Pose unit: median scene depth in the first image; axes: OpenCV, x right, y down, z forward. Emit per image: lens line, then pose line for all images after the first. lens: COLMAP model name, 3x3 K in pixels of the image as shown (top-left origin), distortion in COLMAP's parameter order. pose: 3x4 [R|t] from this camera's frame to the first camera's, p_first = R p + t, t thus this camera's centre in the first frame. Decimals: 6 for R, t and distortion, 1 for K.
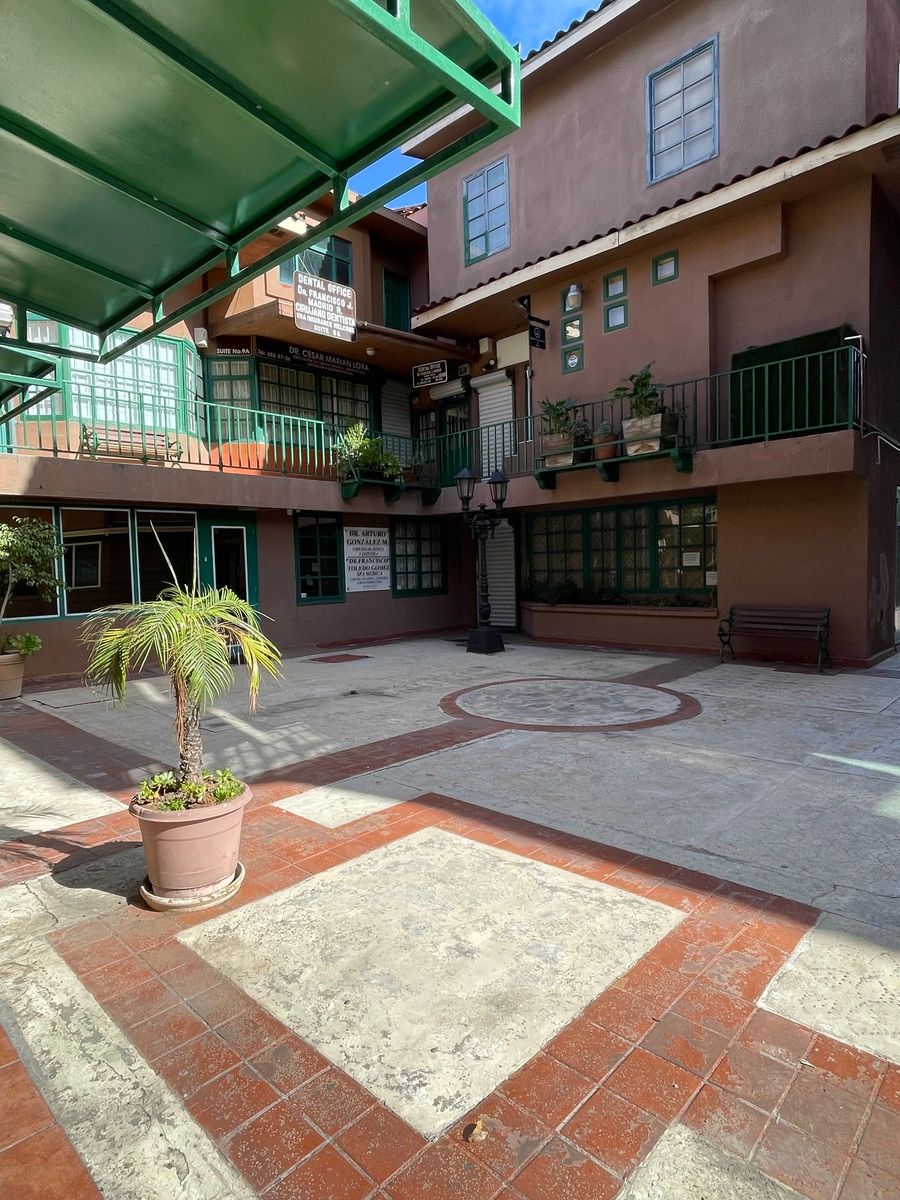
lens RADIAL K [[674.3, 0, 450.1], [0, 674.3, 601.6], [0, 0, 1]] dist [-0.027085, 0.015678]
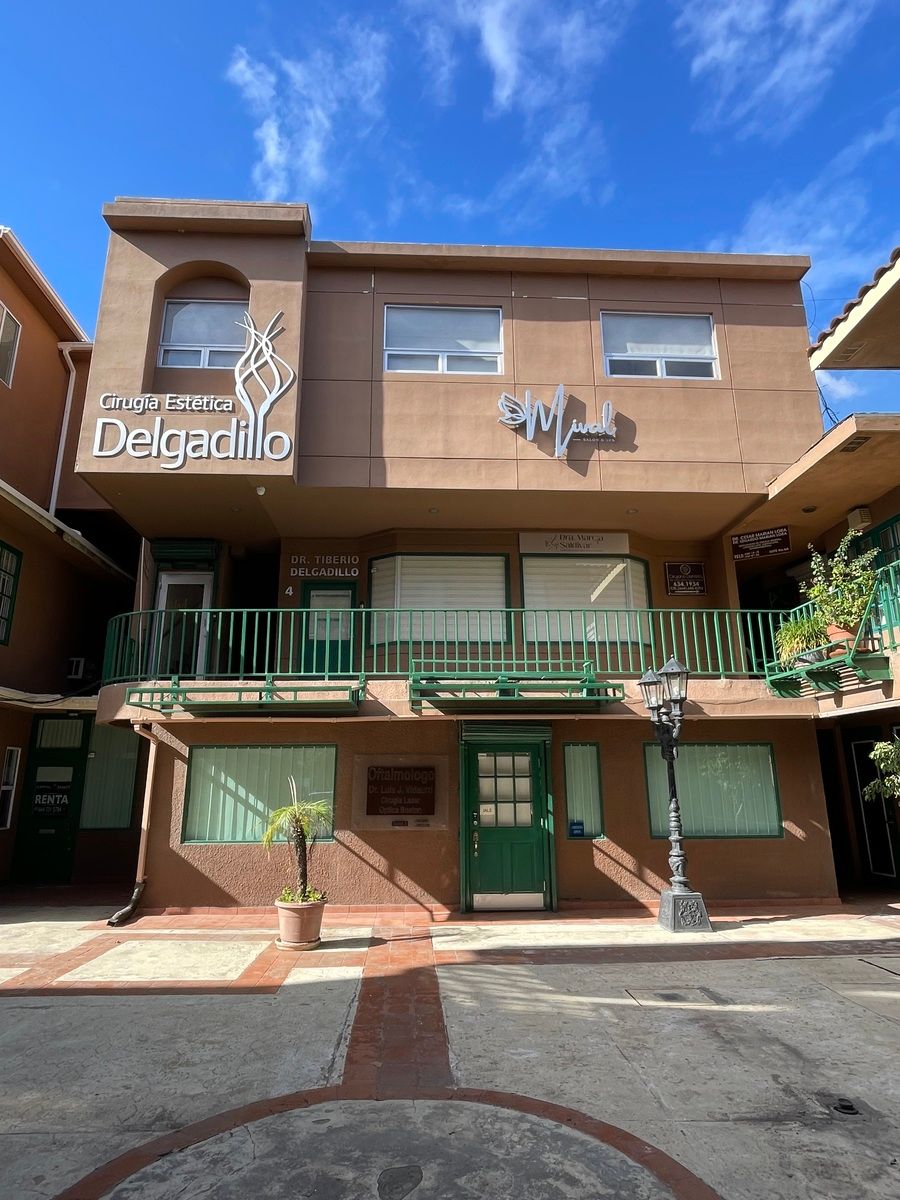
lens RADIAL K [[674.3, 0, 442.0], [0, 674.3, 605.2], [0, 0, 1]] dist [-0.027085, 0.015678]
pose [[-0.697407, -0.153947, -0.699946, 0.607410], [-0.016659, 0.979875, -0.198916, -0.142097], [0.716481, -0.127065, -0.685936, 1.819026]]
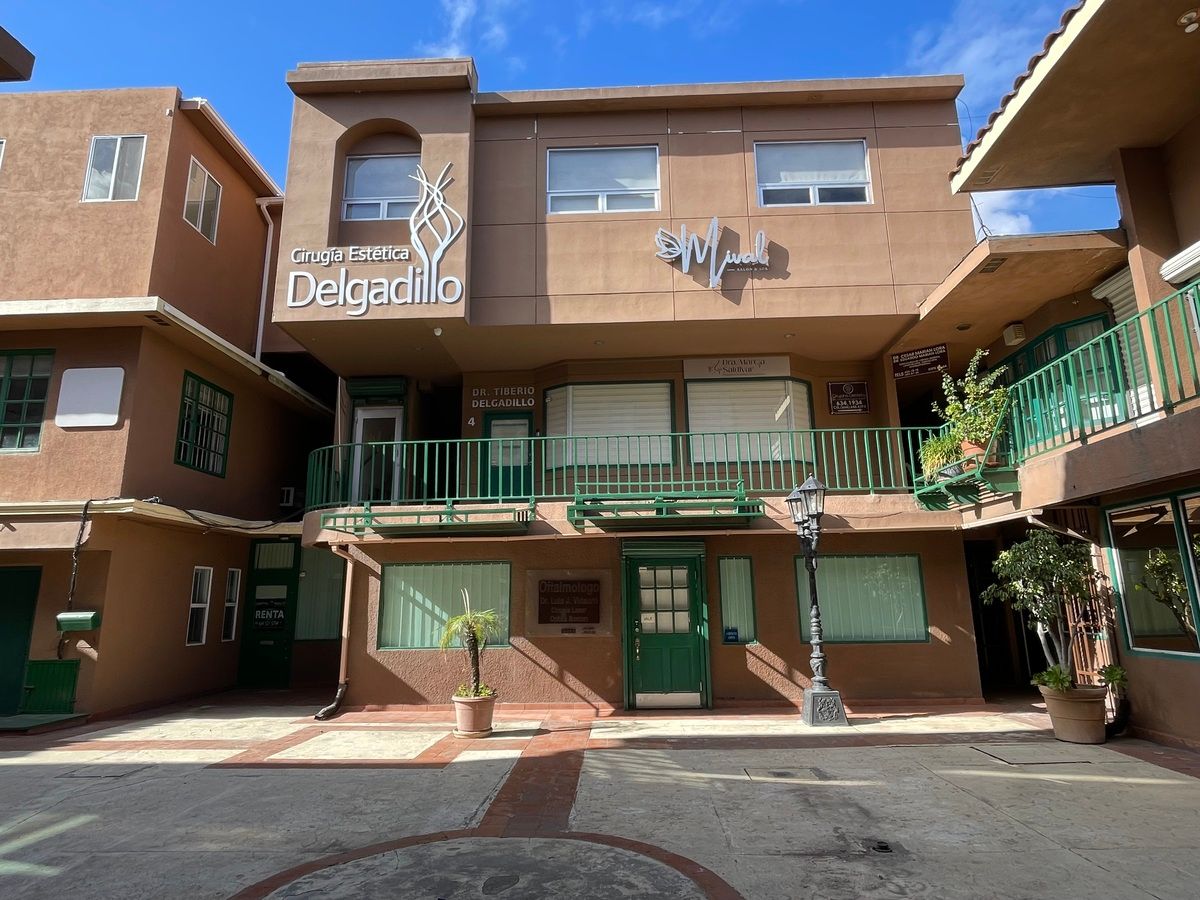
lens RADIAL K [[674.3, 0, 602.4], [0, 674.3, 451.9], [0, 0, 1]] dist [-0.027085, 0.015678]
pose [[-0.751521, -0.106250, -0.651097, 0.612985], [-0.001900, 0.987290, -0.158919, -0.133255], [0.659706, -0.118194, -0.742171, 2.021166]]
